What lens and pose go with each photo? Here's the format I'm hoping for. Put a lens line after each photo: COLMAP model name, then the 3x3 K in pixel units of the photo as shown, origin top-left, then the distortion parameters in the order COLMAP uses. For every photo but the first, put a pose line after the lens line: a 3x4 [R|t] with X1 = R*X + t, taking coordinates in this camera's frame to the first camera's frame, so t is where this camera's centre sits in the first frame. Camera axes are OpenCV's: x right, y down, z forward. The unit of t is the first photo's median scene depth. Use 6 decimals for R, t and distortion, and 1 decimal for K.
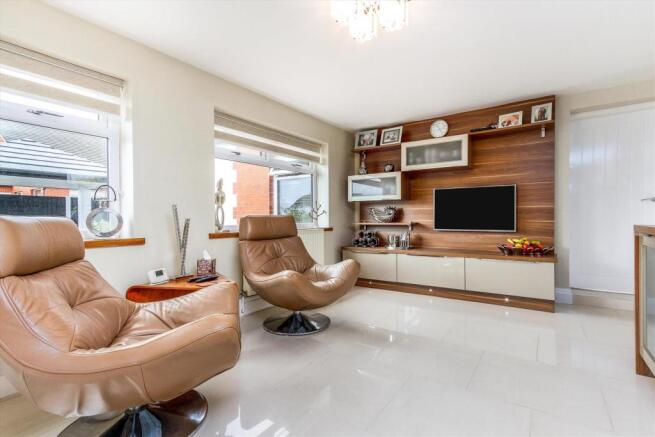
lens RADIAL K [[313.1, 0, 327.0], [0, 313.1, 218.2], [0, 0, 1]] dist [0.003743, 0.002329]
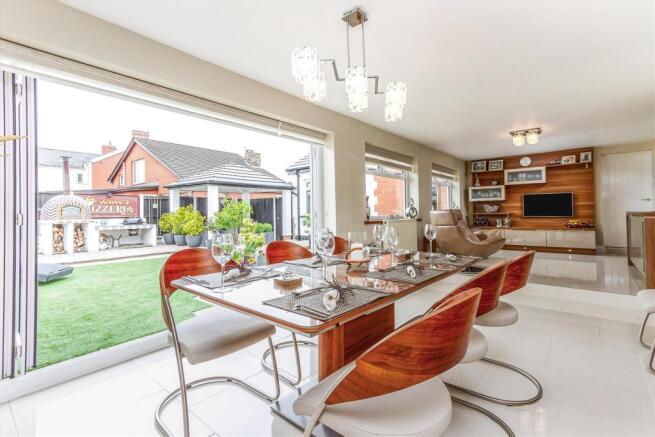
lens RADIAL K [[313.1, 0, 323.9], [0, 313.1, 203.8], [0, 0, 1]] dist [0.003743, 0.002329]
pose [[0.995751, -0.009149, -0.091635, -0.670815], [0.006556, 0.999571, -0.028554, 0.006328], [0.091856, 0.027832, 0.995383, -0.955491]]
